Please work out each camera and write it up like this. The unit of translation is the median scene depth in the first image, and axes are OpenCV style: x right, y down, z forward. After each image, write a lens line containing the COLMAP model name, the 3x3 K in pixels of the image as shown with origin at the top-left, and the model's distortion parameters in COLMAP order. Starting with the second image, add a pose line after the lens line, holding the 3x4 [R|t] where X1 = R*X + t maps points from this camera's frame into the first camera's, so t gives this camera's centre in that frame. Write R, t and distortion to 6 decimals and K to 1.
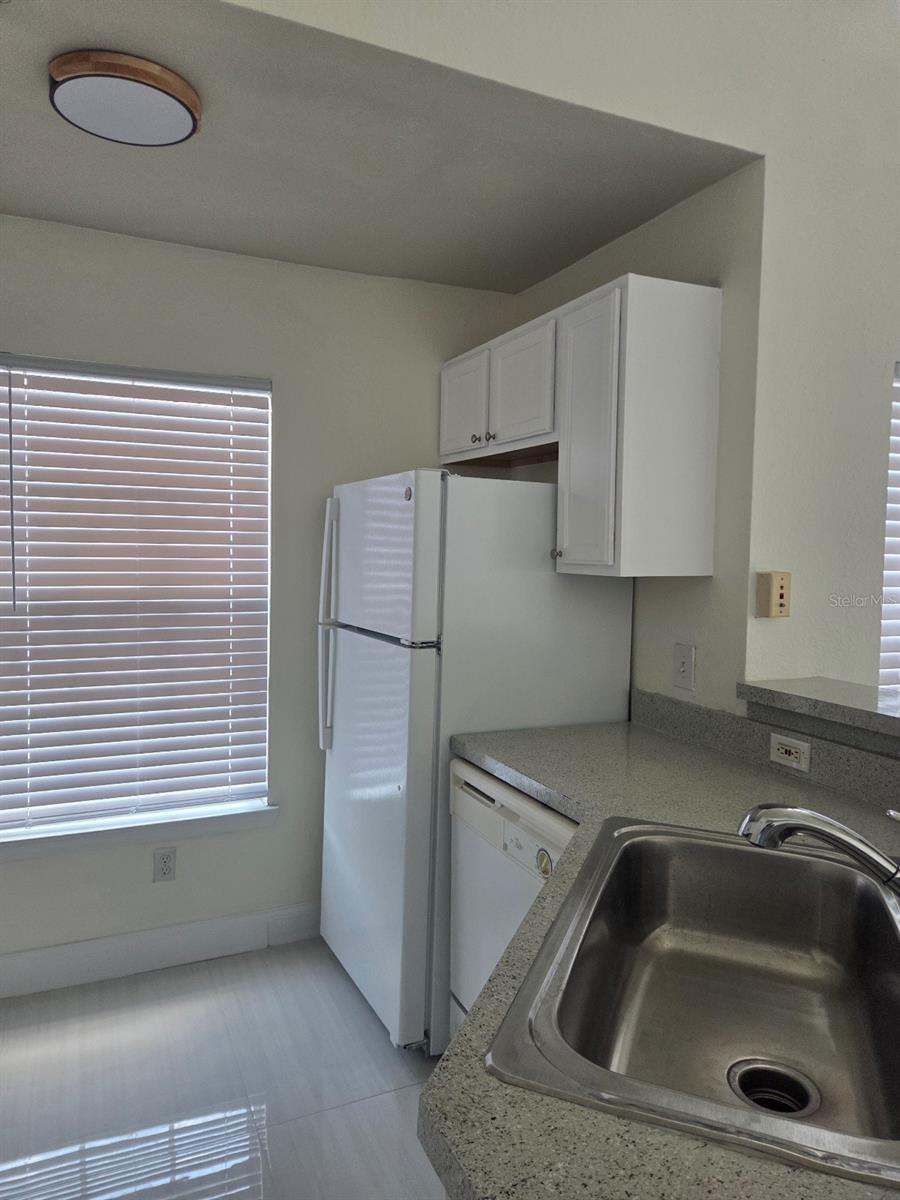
lens RADIAL K [[809.3, 0, 442.6], [0, 809.3, 581.1], [0, 0, 1]] dist [0.068176, -0.050308]
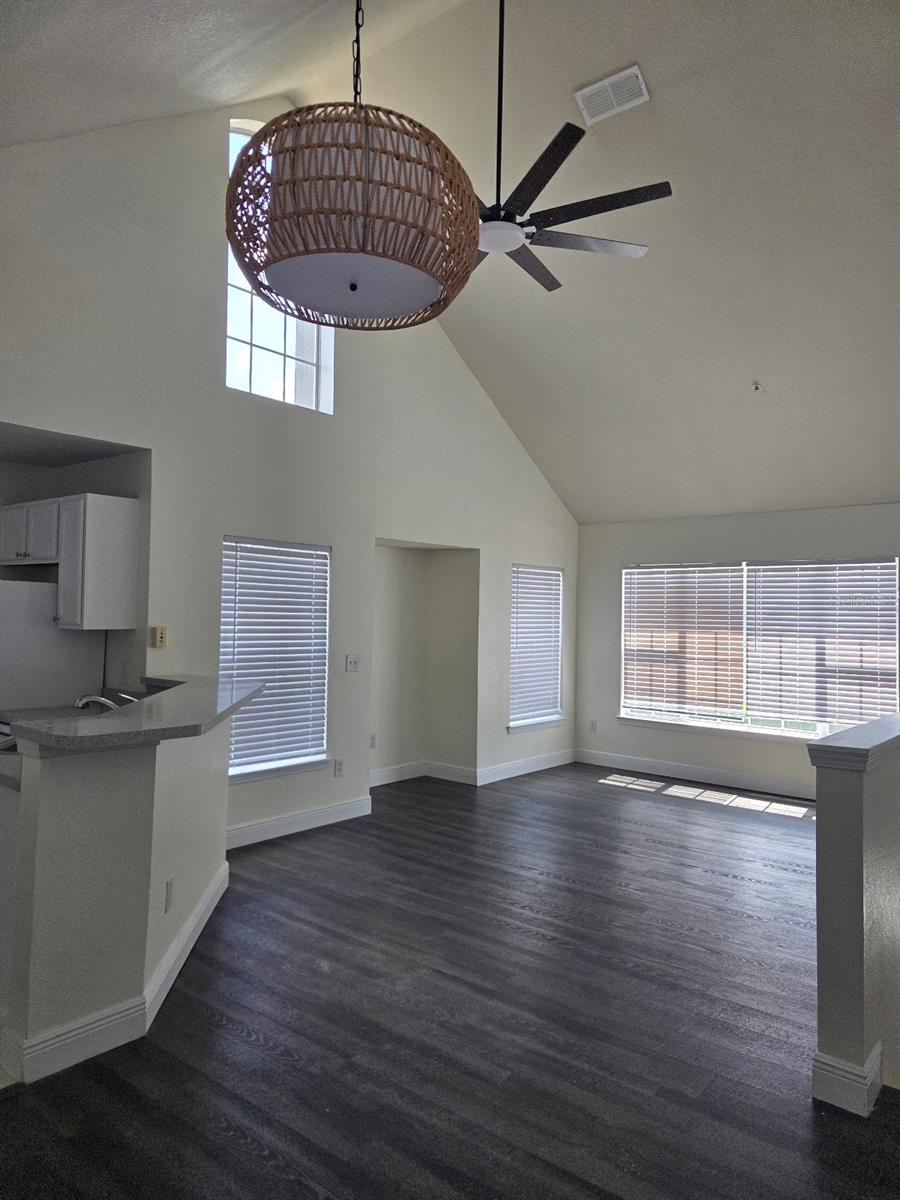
lens RADIAL K [[809.3, 0, 454.2], [0, 809.3, 587.2], [0, 0, 1]] dist [0.068176, -0.050308]
pose [[0.897570, 0.015238, 0.440608, 0.138563], [0.015617, 0.997676, -0.066317, 0.041550], [-0.440595, 0.066405, 0.895247, -1.367618]]
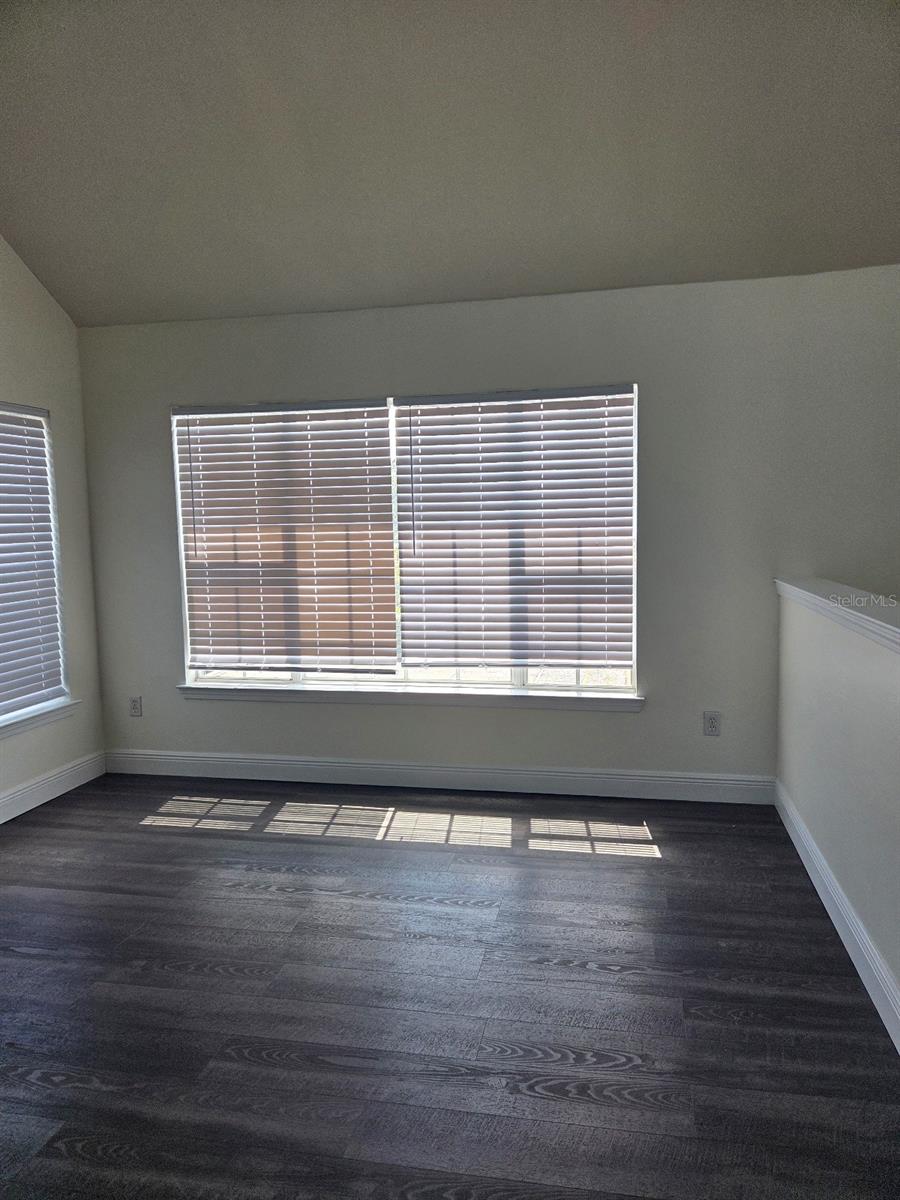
lens RADIAL K [[809.3, 0, 474.2], [0, 809.3, 606.4], [0, 0, 1]] dist [0.068176, -0.050308]
pose [[0.577893, -0.109551, 0.808726, 1.248276], [0.062904, 0.993981, 0.089696, 0.057097], [-0.813685, -0.000963, 0.581306, -0.122283]]
